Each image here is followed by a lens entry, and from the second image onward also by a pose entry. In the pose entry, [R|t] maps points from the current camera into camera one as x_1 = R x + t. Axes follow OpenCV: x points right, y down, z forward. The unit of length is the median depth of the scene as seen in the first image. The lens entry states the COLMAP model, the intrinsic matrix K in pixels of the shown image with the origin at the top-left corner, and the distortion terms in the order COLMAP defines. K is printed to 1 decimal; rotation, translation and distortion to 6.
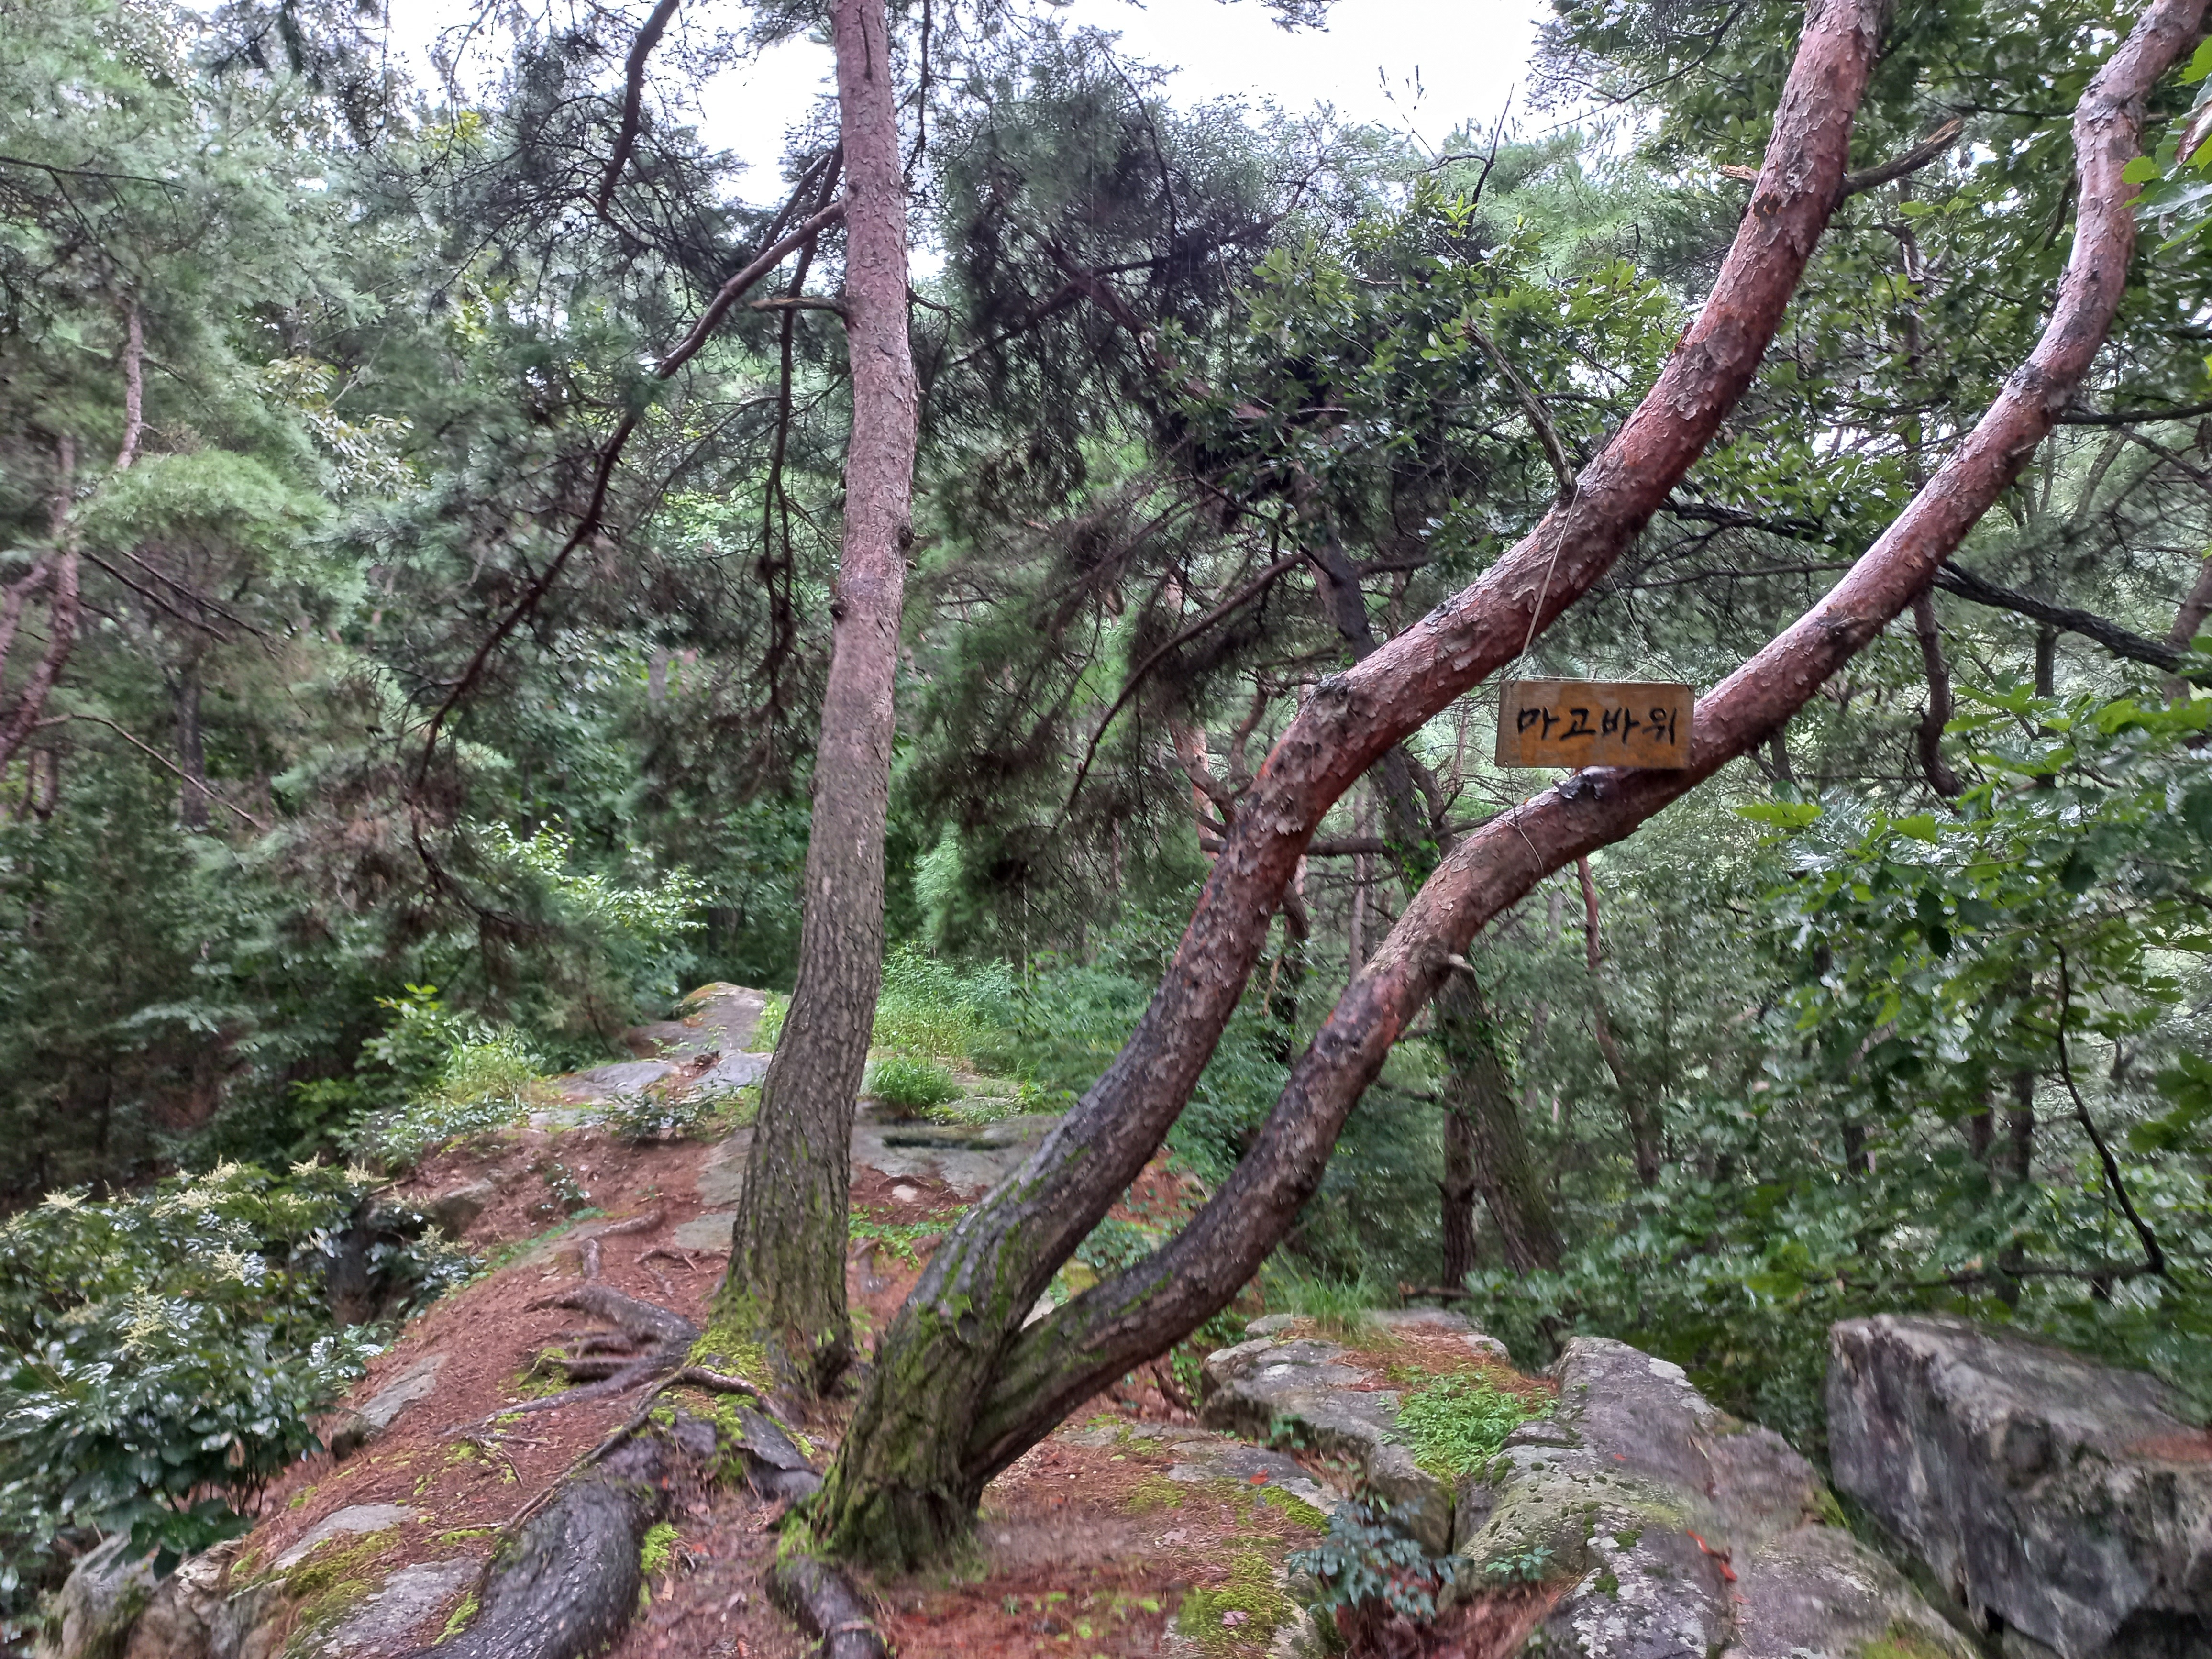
lens RADIAL K [[1549.0, 0, 1106.0], [0, 1549.0, 829.5], [0, 0, 1]] dist [-0.005325, -0.003486]
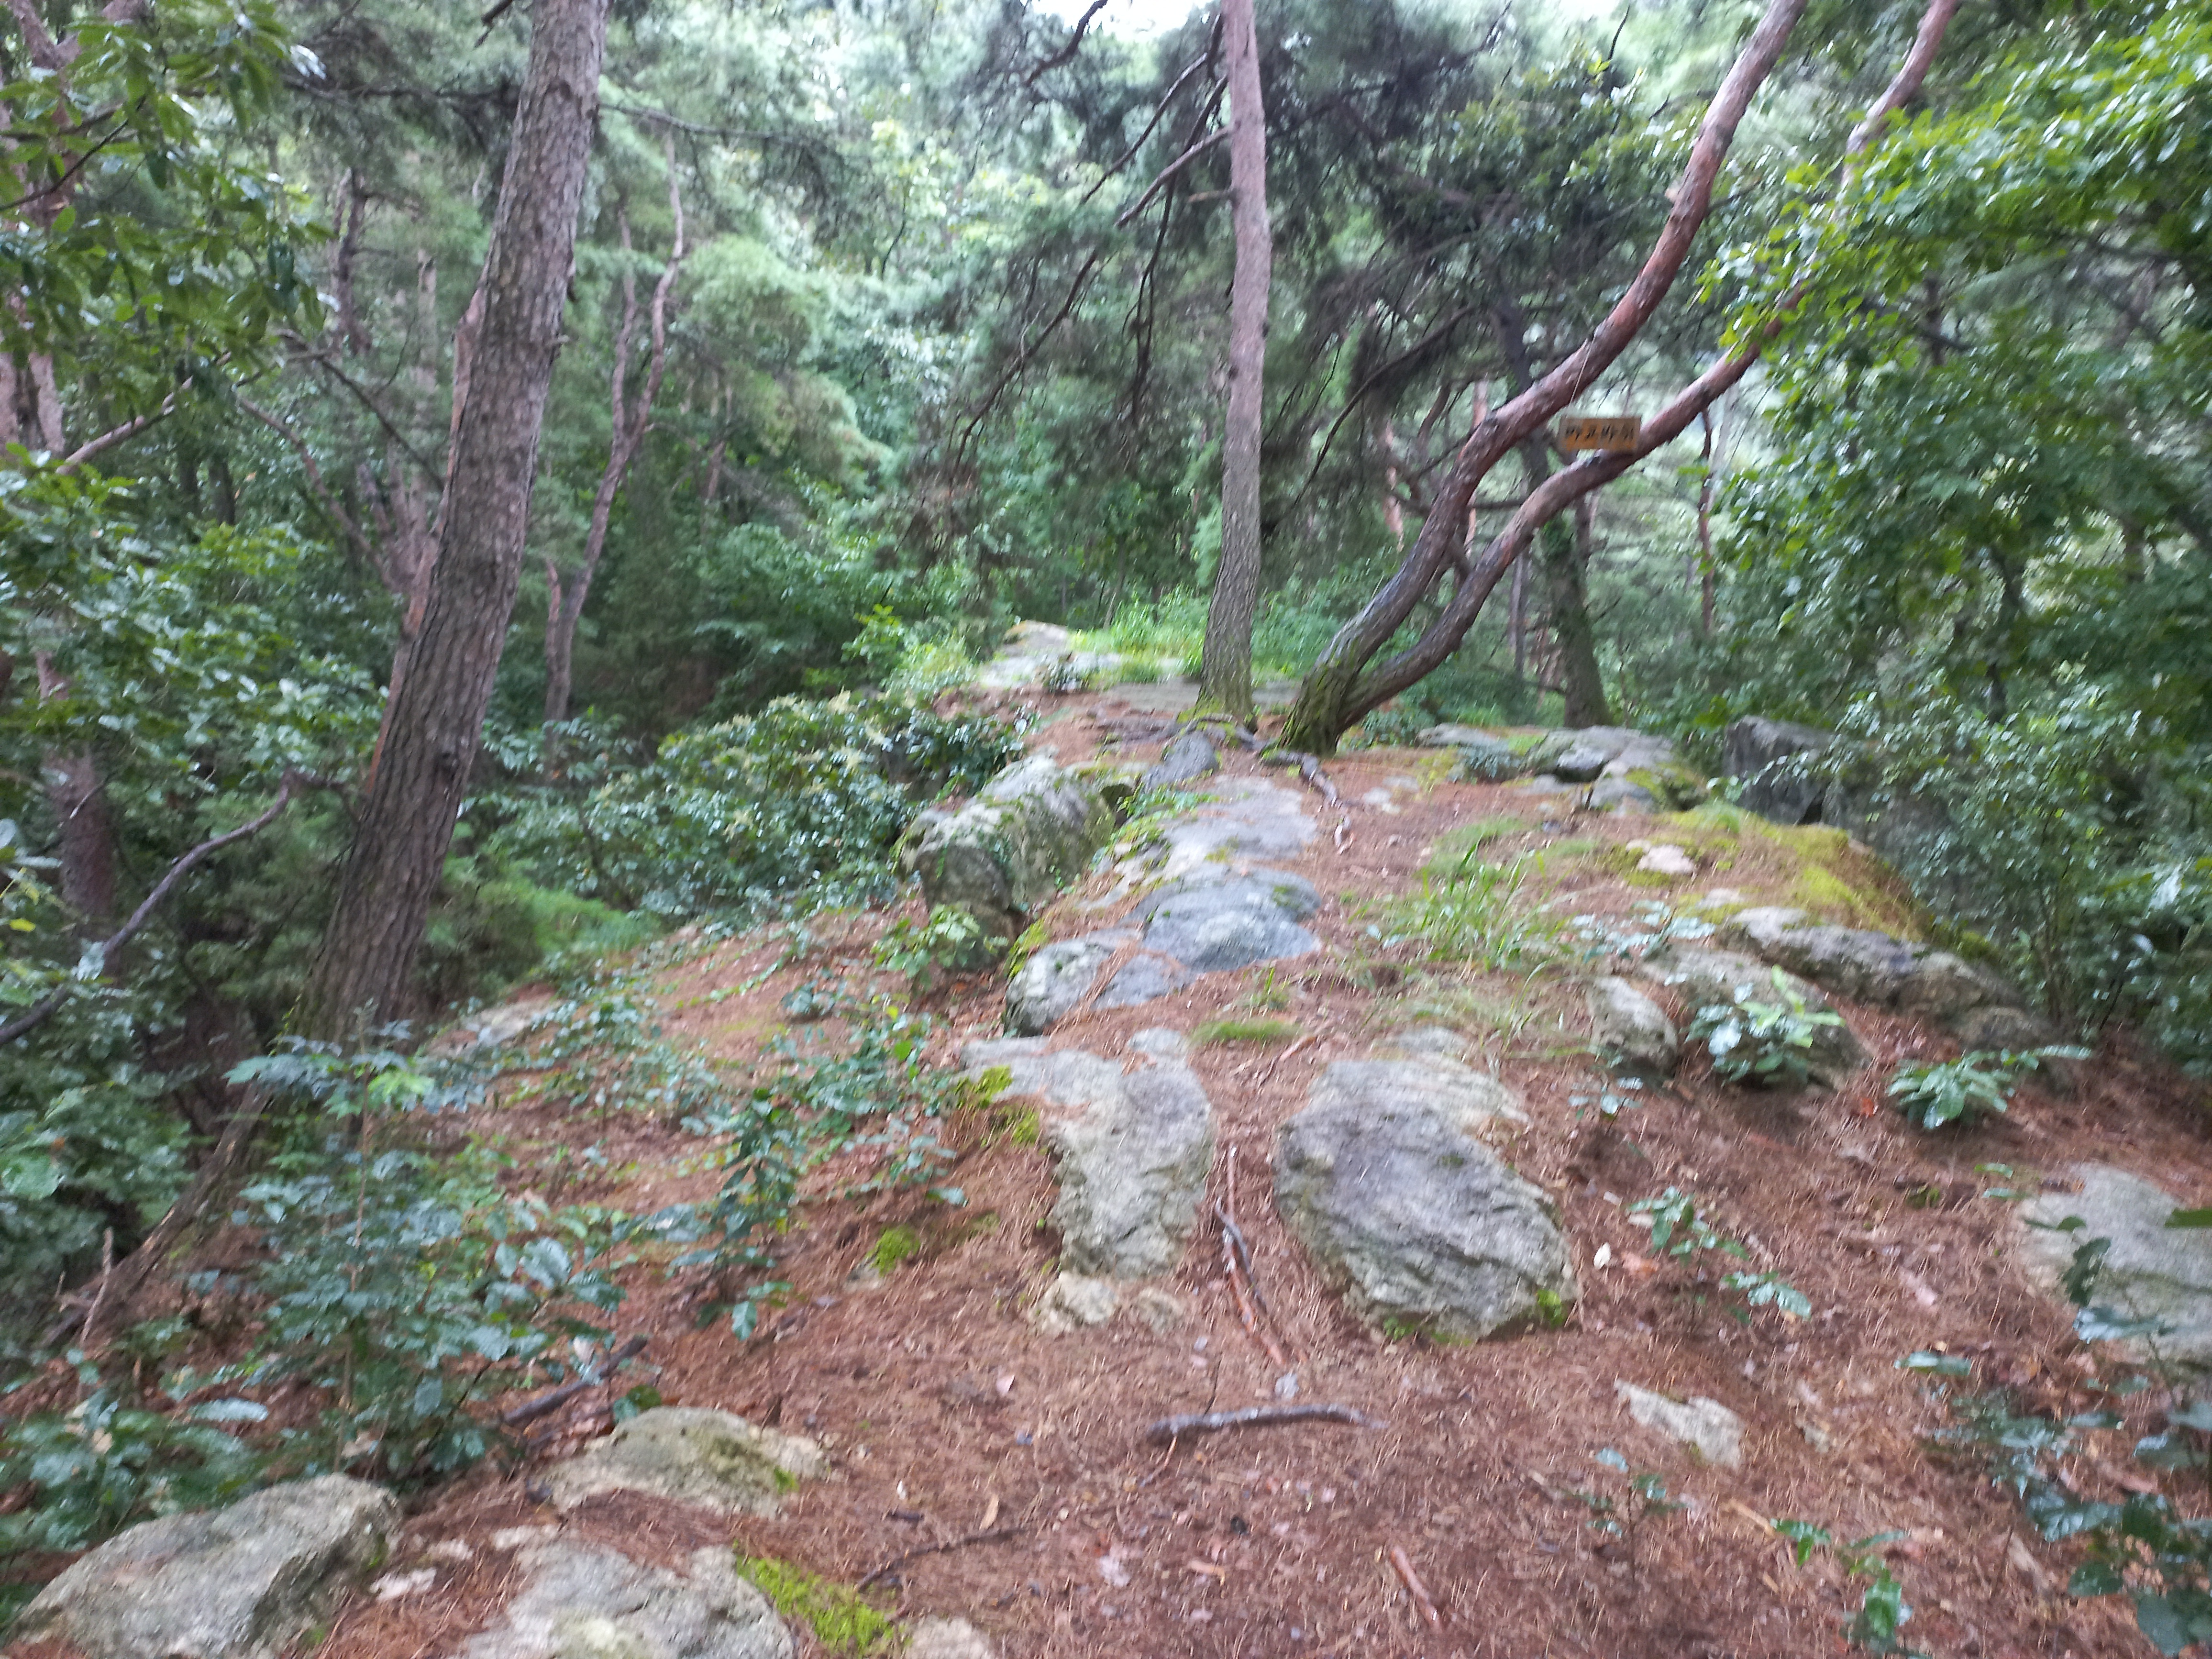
lens RADIAL K [[1481.1, 0, 1102.5], [0, 1481.1, 863.2], [0, 0, 1]] dist [0.002121, 0.000518]
pose [[0.993581, 0.016984, -0.111840, -0.152982], [0.008922, 0.973819, 0.227149, 0.043413], [0.112770, -0.226689, 0.967417, -1.223827]]
